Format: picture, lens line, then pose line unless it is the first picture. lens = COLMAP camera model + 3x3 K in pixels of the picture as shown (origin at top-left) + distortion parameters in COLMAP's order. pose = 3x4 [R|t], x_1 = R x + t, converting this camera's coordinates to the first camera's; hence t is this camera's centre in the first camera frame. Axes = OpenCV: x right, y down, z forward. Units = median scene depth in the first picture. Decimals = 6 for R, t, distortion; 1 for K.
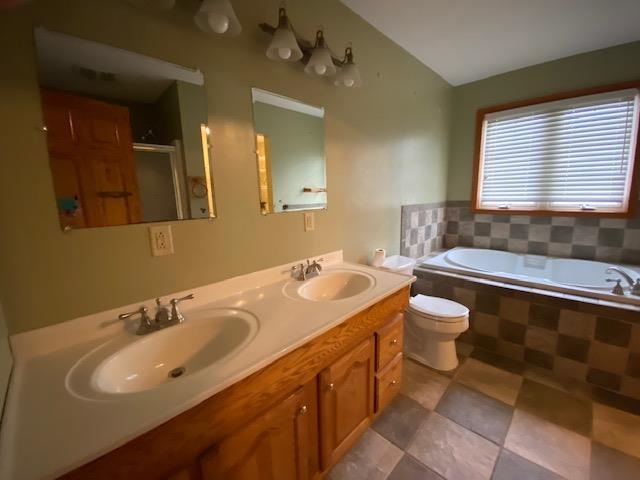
lens RADIAL K [[265.3, 0, 318.4], [0, 265.3, 239.0], [0, 0, 1]] dist [-0.009145, -0.004167]
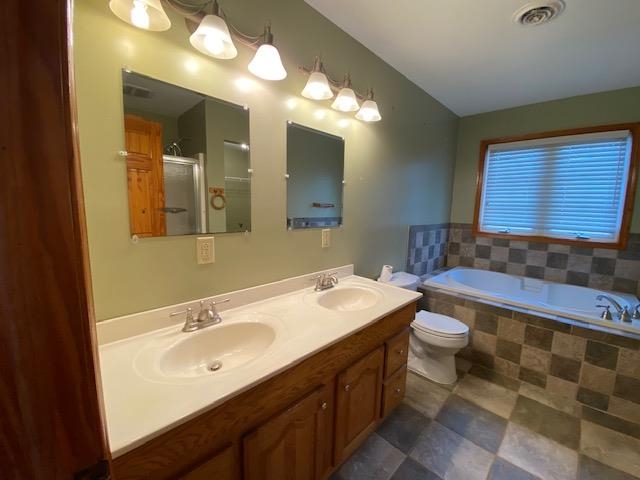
lens RADIAL K [[265.3, 0, 320.8], [0, 265.3, 239.1], [0, 0, 1]] dist [-0.009145, -0.004167]
pose [[0.998579, 0.053002, 0.005480, -0.063724], [-0.052699, 0.997575, -0.045467, -0.010671], [-0.007877, 0.045114, 0.998951, -0.095473]]
